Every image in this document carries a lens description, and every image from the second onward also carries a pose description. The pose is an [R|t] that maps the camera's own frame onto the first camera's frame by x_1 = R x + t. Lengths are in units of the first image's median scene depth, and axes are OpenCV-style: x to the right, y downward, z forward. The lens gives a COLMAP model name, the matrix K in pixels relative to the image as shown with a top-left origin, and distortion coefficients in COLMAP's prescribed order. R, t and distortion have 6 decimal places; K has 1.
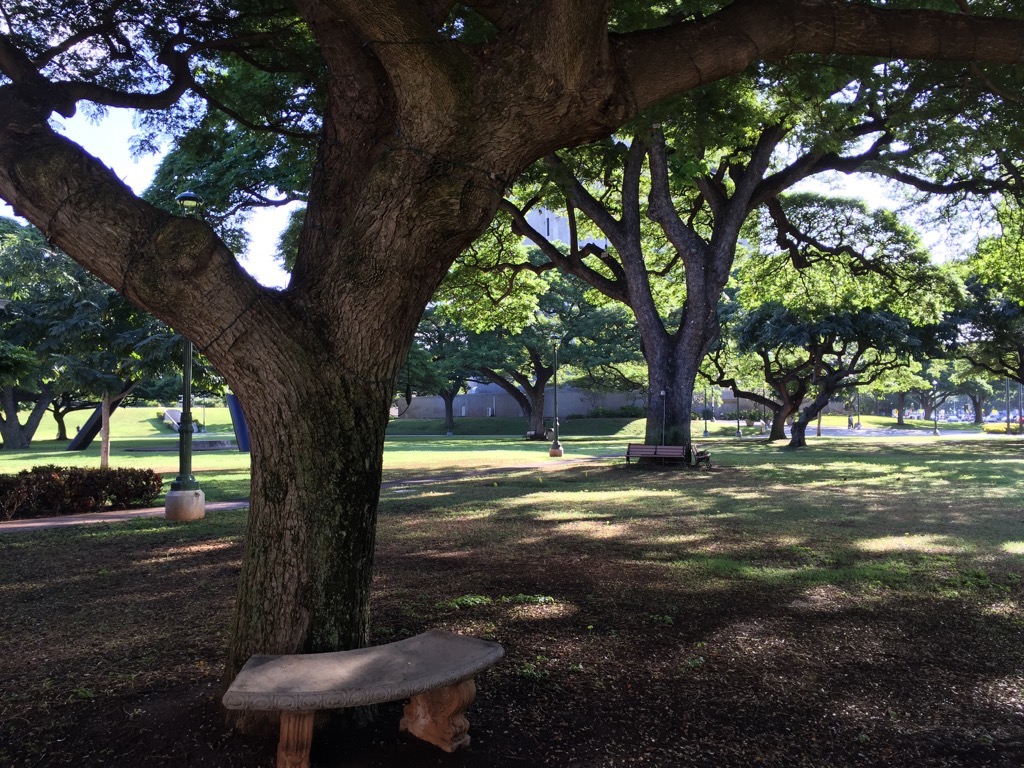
lens RADIAL K [[865.9, 0, 511.6], [0, 865.9, 380.9], [0, 0, 1]] dist [0.076163, -0.108271]
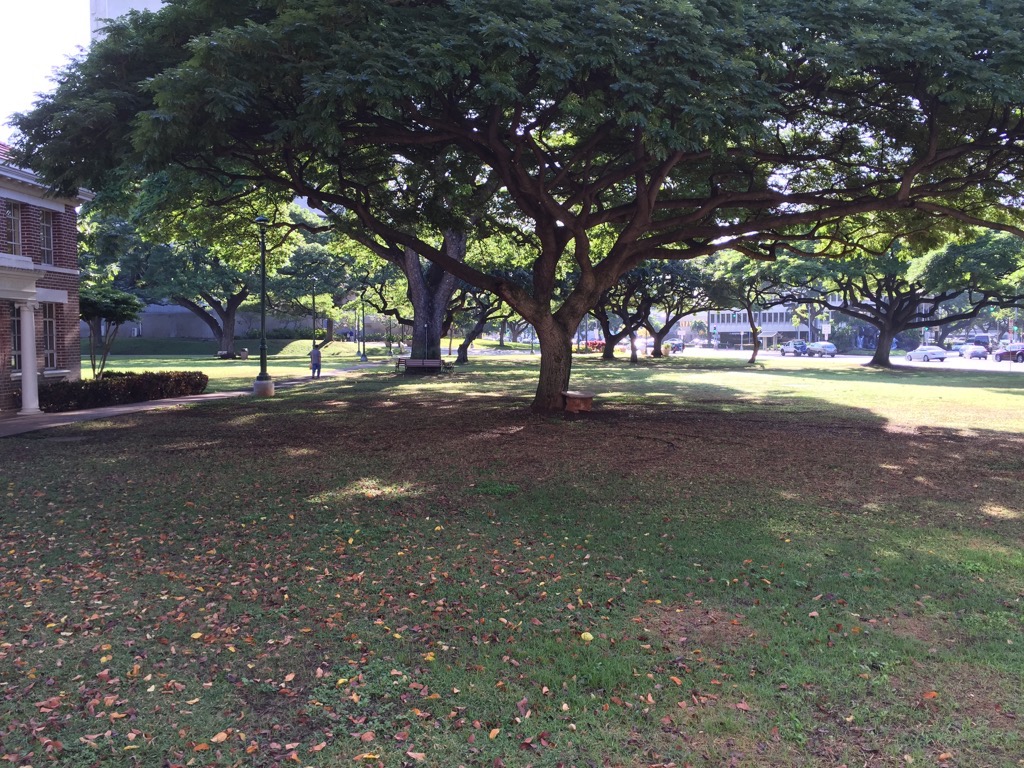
lens RADIAL K [[865.9, 0, 511.6], [0, 865.9, 380.9], [0, 0, 1]] dist [0.076163, -0.108271]
pose [[0.897636, -0.014997, 0.440482, -0.237306], [-0.025065, 0.996066, 0.084993, -0.014876], [-0.440024, -0.087334, 0.893729, -0.294769]]
